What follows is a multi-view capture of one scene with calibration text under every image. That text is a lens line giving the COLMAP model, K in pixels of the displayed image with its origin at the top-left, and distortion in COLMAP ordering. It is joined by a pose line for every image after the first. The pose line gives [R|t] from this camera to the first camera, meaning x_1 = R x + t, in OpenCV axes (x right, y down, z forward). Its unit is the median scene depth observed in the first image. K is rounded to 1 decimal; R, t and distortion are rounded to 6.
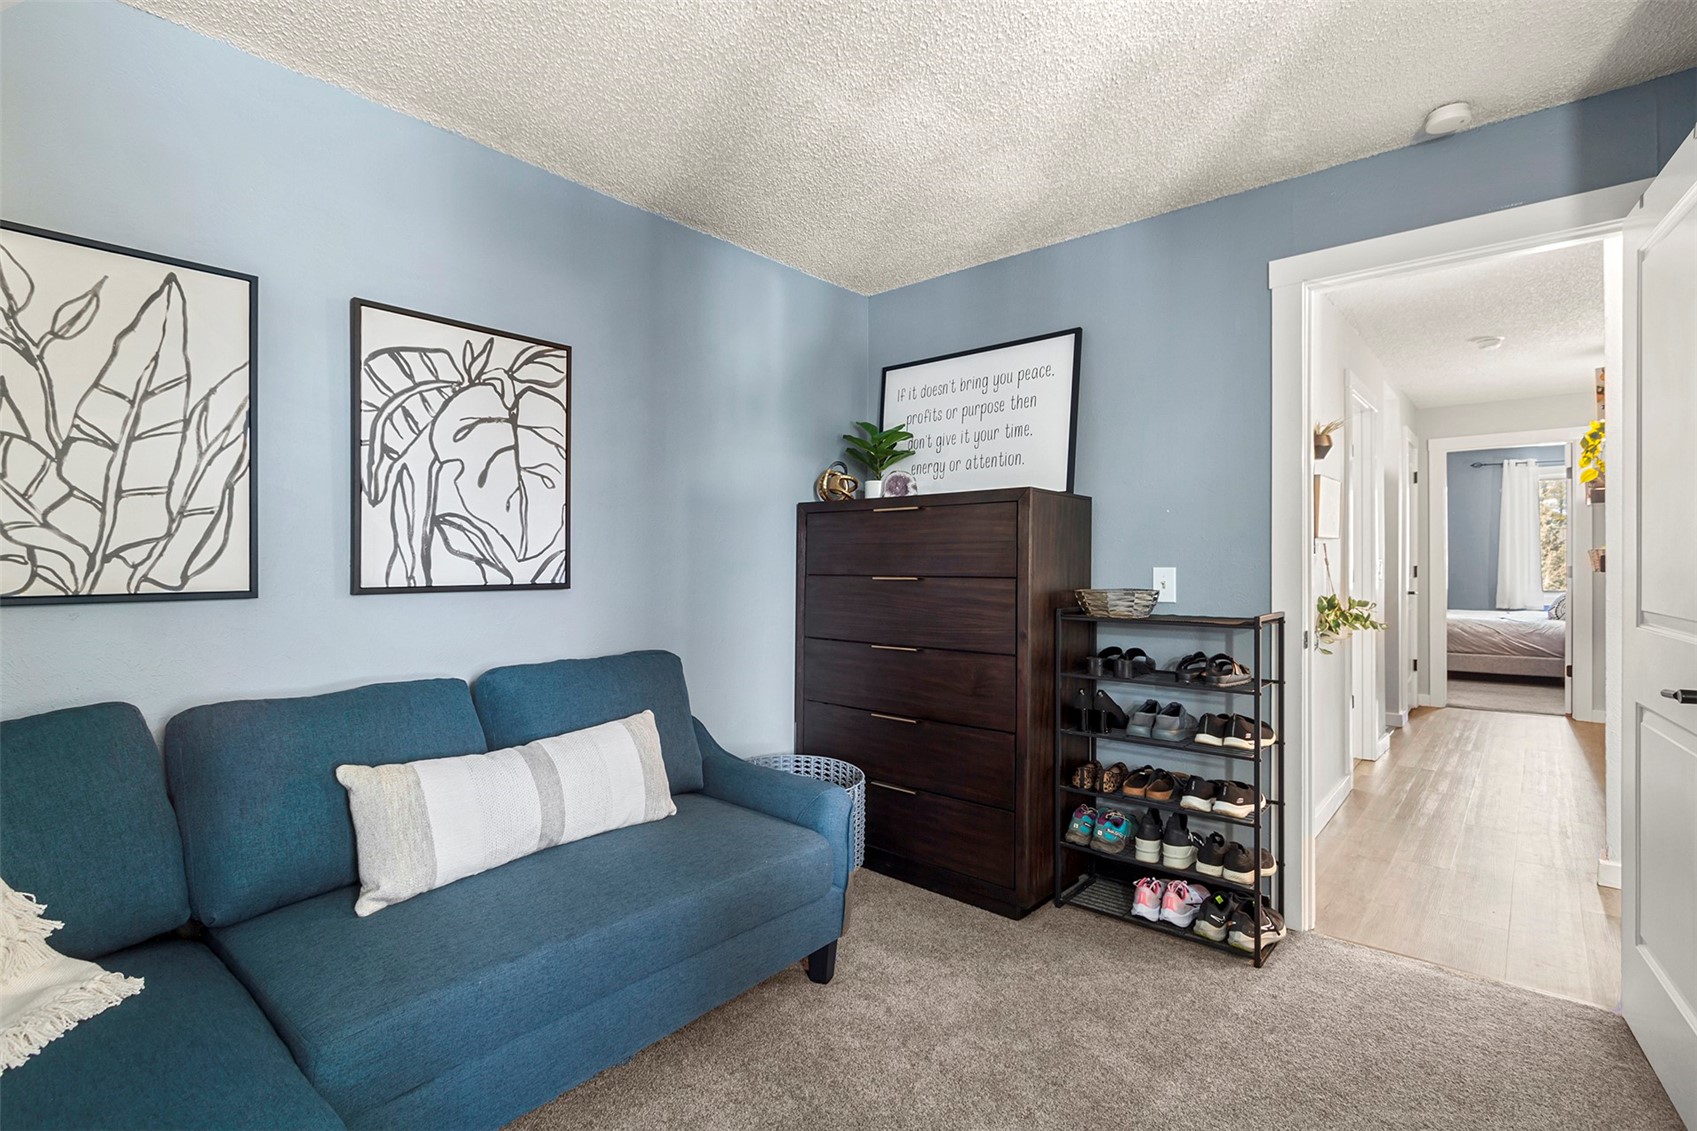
lens RADIAL K [[794.8, 0, 847.3], [0, 794.8, 553.7], [0, 0, 1]] dist [0.002332, 0.000397]
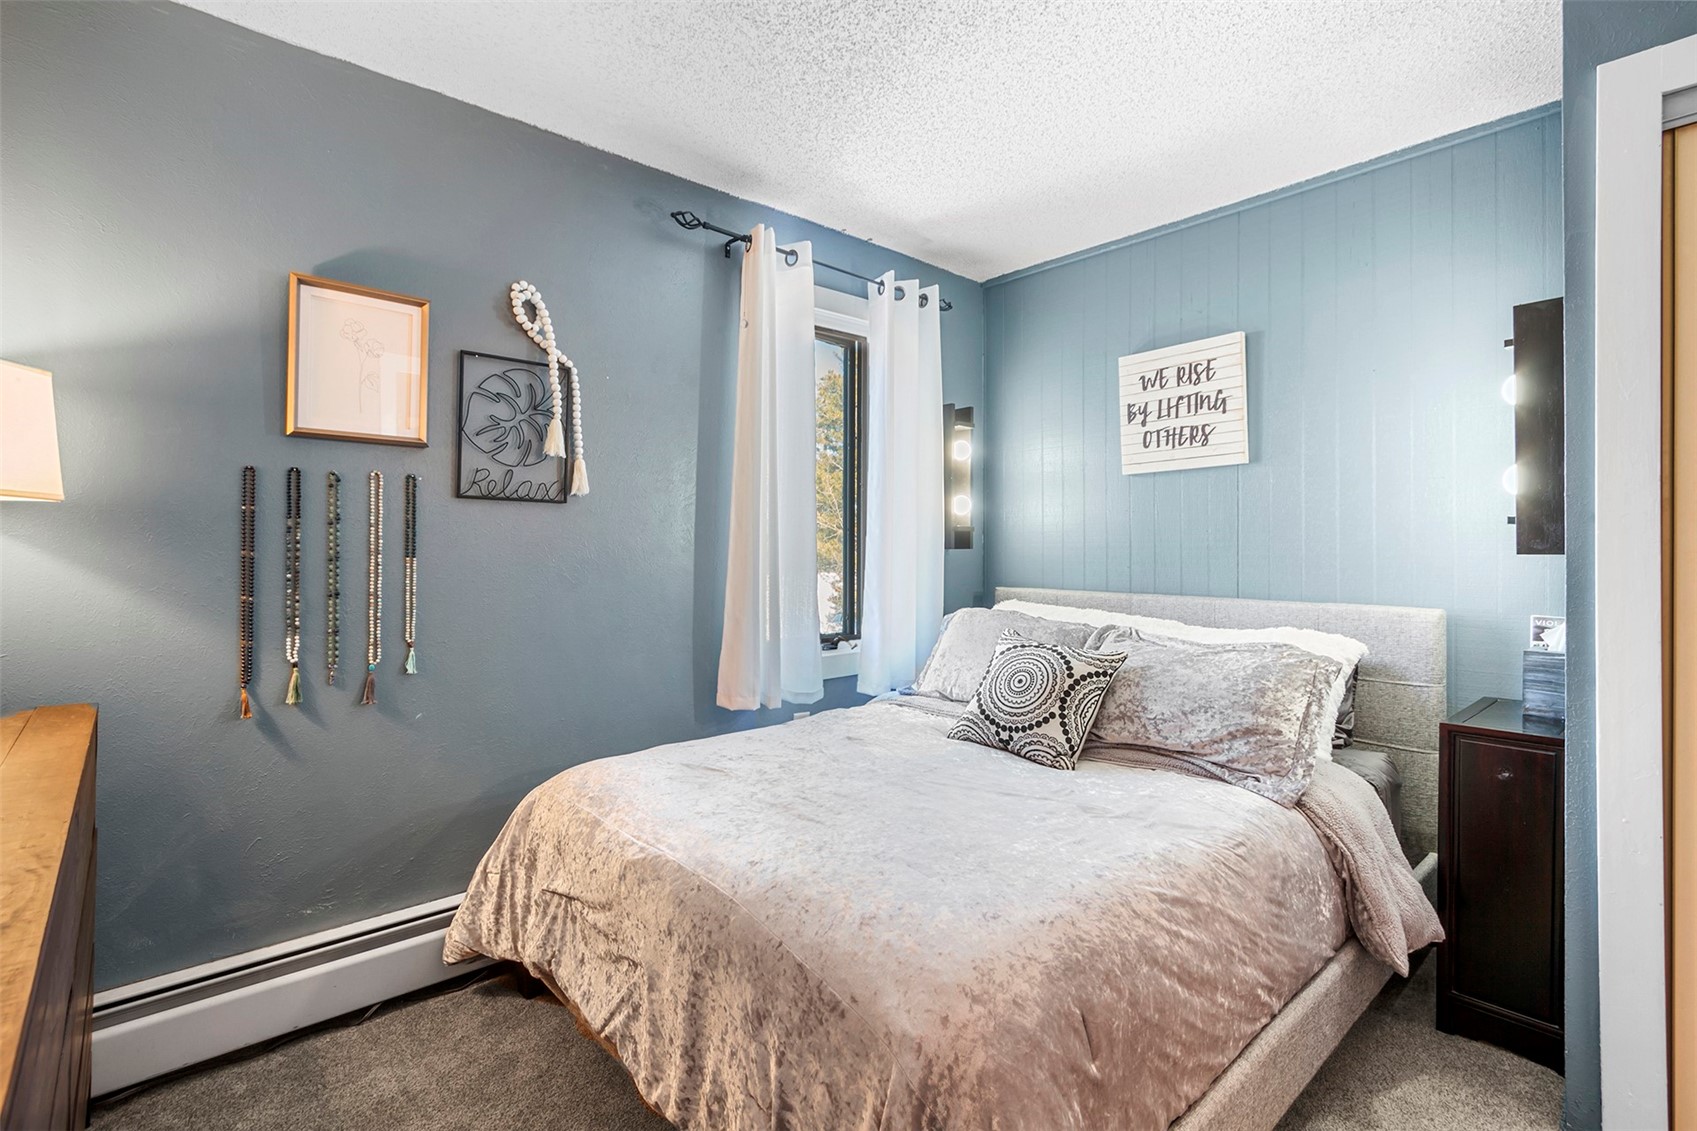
lens RADIAL K [[794.8, 0, 847.3], [0, 794.8, 553.7], [0, 0, 1]] dist [0.002332, 0.000397]
pose [[0.132615, -0.003158, 0.991163, 0.716287], [-0.006637, 0.999970, 0.004074, 0.008906], [-0.991145, -0.007118, 0.132590, 1.253584]]
